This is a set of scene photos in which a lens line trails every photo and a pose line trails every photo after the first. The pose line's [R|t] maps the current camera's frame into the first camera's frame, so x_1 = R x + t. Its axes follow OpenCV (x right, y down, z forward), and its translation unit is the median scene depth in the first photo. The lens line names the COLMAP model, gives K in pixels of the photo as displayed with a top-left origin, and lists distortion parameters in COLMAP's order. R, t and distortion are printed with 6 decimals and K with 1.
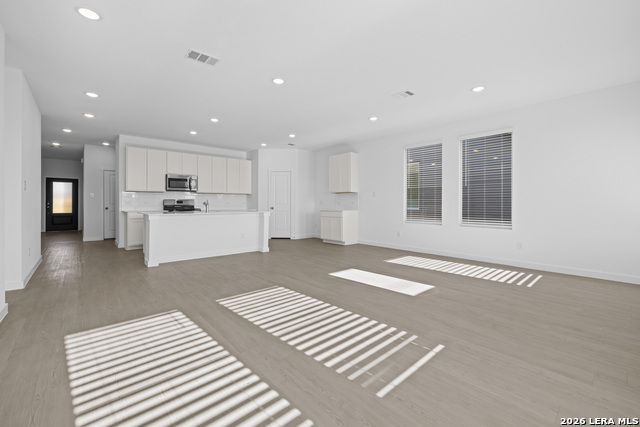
lens RADIAL K [[266.3, 0, 316.4], [0, 266.3, 207.3], [0, 0, 1]] dist [0.002996, 0.000289]
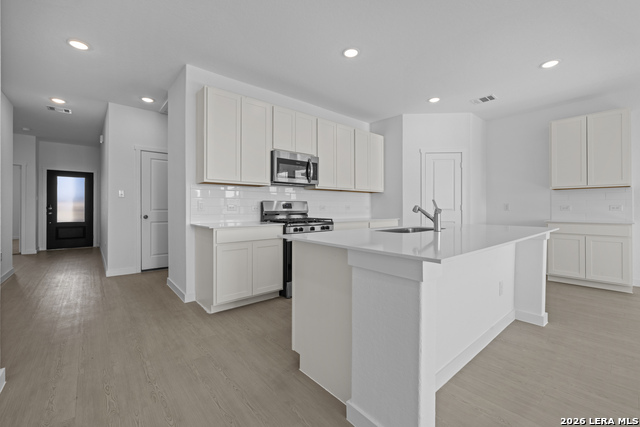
lens RADIAL K [[266.3, 0, 319.3], [0, 266.3, 209.7], [0, 0, 1]] dist [0.002996, 0.000289]
pose [[0.999878, -0.001180, -0.015546, -0.406763], [0.001150, 0.999997, -0.001954, -0.010008], [0.015548, 0.001936, 0.999877, 0.435494]]
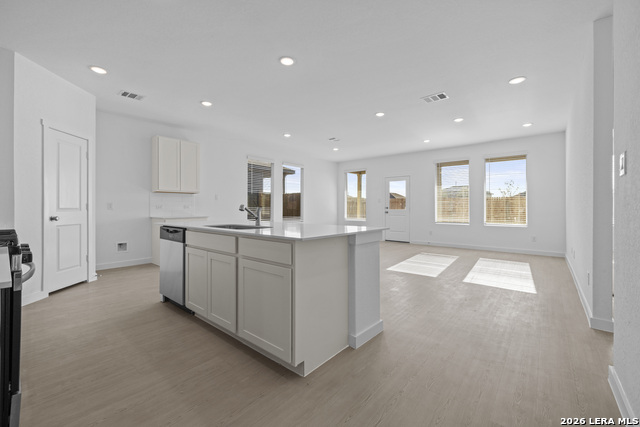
lens RADIAL K [[266.3, 0, 317.3], [0, 266.3, 208.2], [0, 0, 1]] dist [0.002996, 0.000289]
pose [[-0.125136, -0.005281, 0.992125, -0.644679], [0.006321, 0.999961, 0.006120, -0.012765], [-0.992119, 0.007037, -0.125098, 0.679968]]
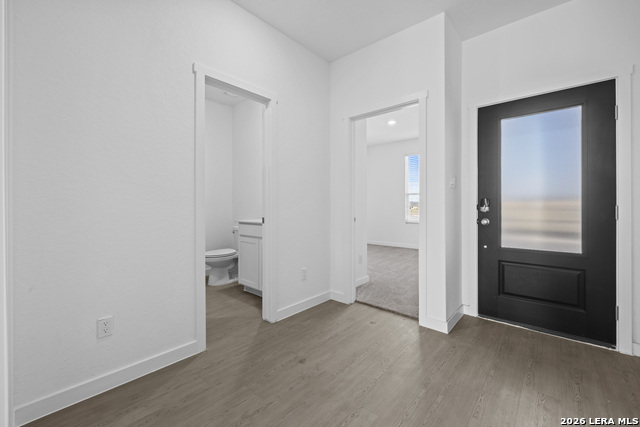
lens RADIAL K [[266.3, 0, 317.1], [0, 266.3, 209.0], [0, 0, 1]] dist [0.002996, 0.000289]
pose [[0.099450, -0.002267, -0.995040, -1.002251], [0.000192, 0.999997, -0.002259, -0.016143], [0.995042, 0.000033, 0.099451, 1.065613]]
